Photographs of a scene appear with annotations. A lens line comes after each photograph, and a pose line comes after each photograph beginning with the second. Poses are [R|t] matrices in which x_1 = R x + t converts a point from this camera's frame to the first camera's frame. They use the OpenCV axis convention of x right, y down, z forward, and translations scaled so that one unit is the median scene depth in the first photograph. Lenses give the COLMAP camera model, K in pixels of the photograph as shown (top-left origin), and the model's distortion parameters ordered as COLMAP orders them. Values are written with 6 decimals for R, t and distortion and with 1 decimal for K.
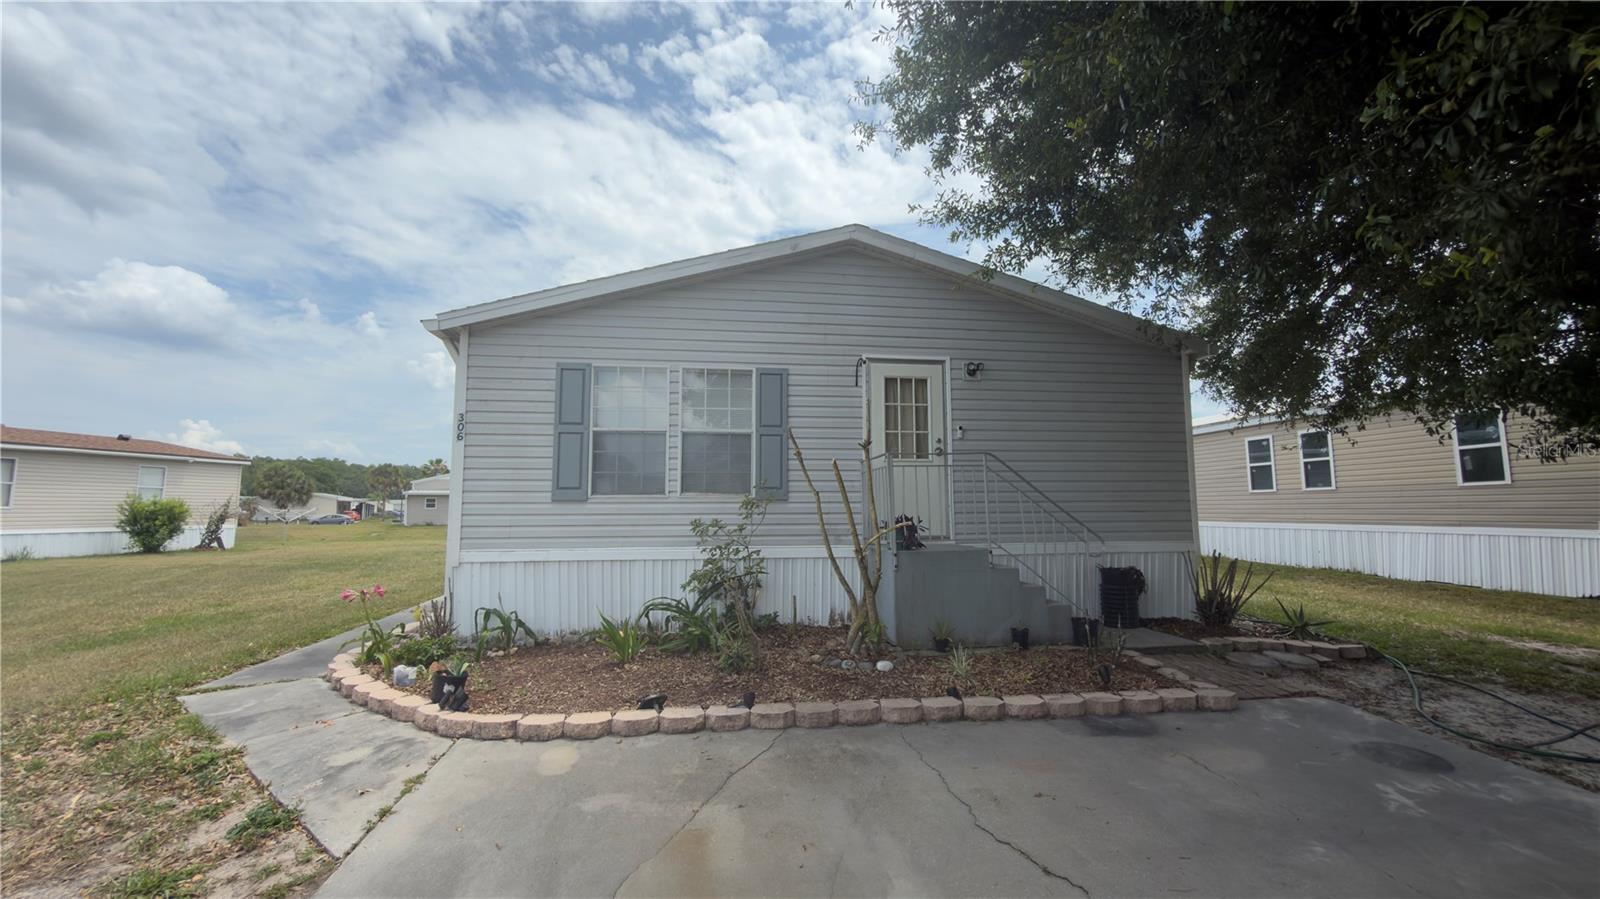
lens RADIAL K [[641.2, 0, 800.0], [0, 641.2, 449.5], [0, 0, 1]] dist [0.004091, 0.000079]
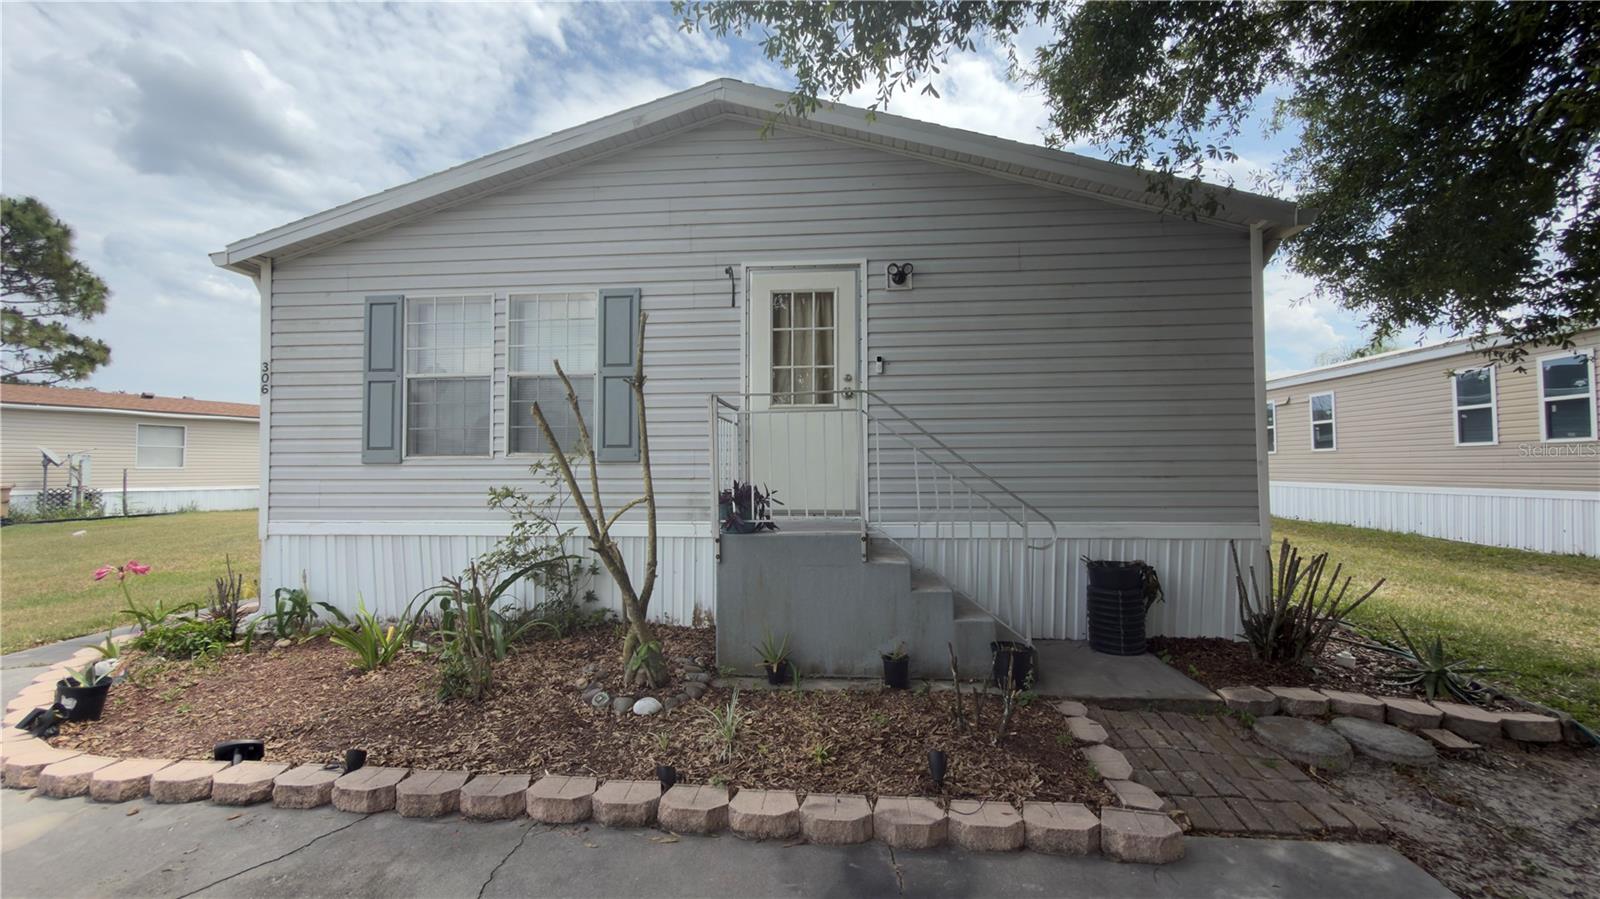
lens RADIAL K [[636.3, 0, 795.4], [0, 636.3, 442.1], [0, 0, 1]] dist [0.001930, 0.000078]
pose [[0.975277, -0.012987, -0.220604, 0.323379], [0.022093, 0.999000, 0.038862, 0.030499], [0.219879, -0.042776, 0.974589, 0.298367]]
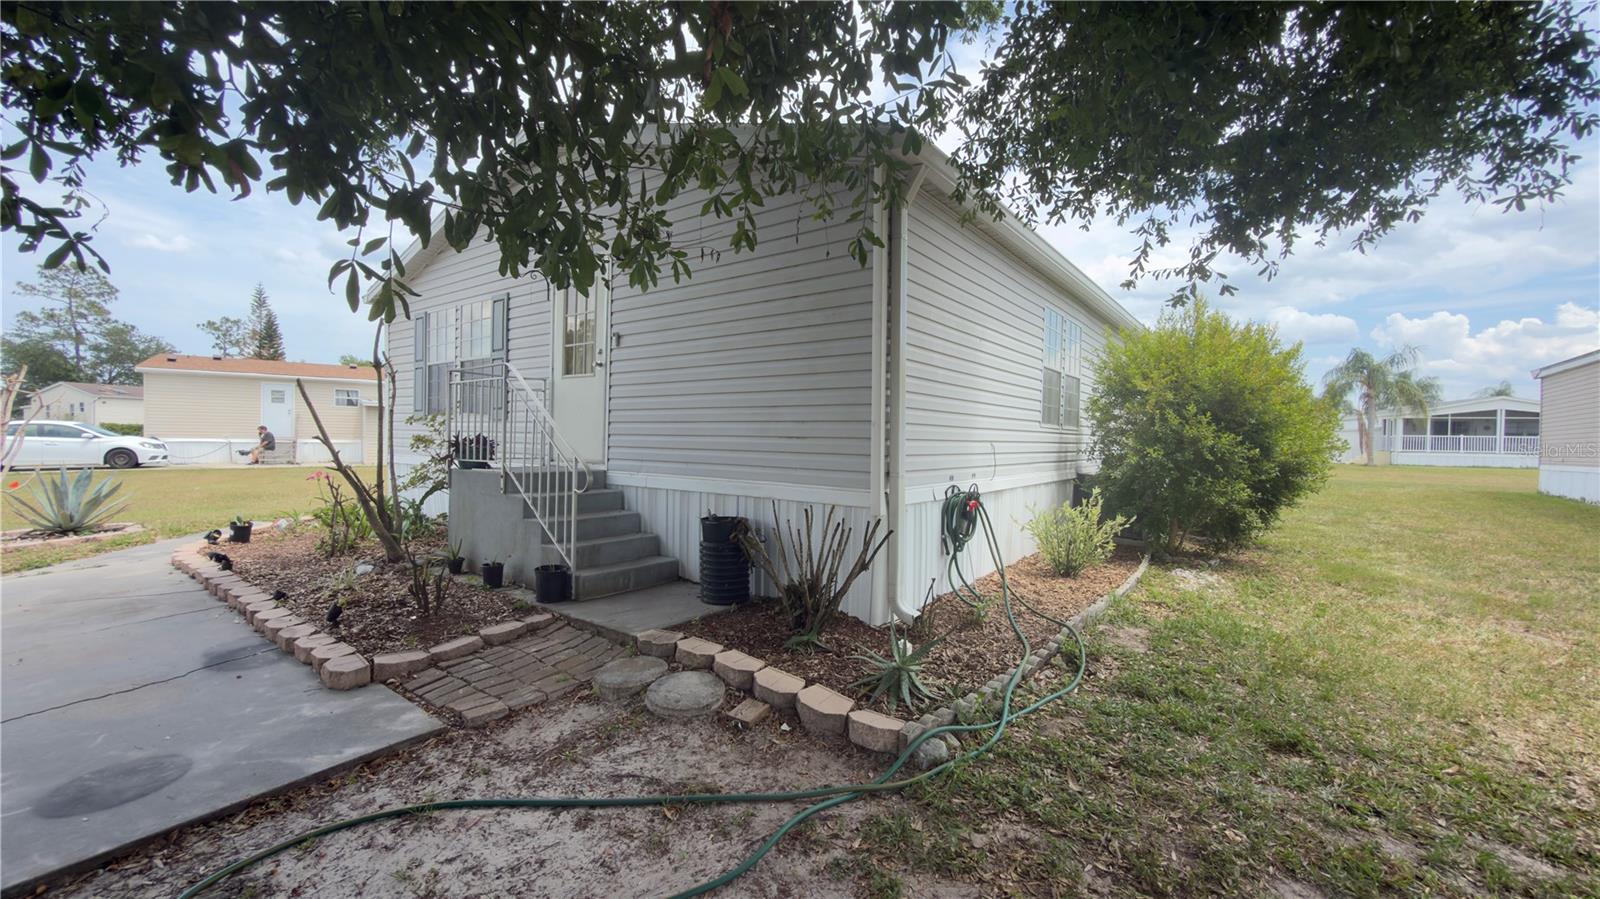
lens RADIAL K [[638.1, 0, 799.1], [0, 638.1, 448.3], [0, 0, 1]] dist [0.000369, -0.000080]
pose [[0.703761, 0.030009, -0.709803, 1.049802], [0.052344, 0.994202, 0.093931, 0.051408], [0.708506, -0.103259, 0.698109, 0.587657]]
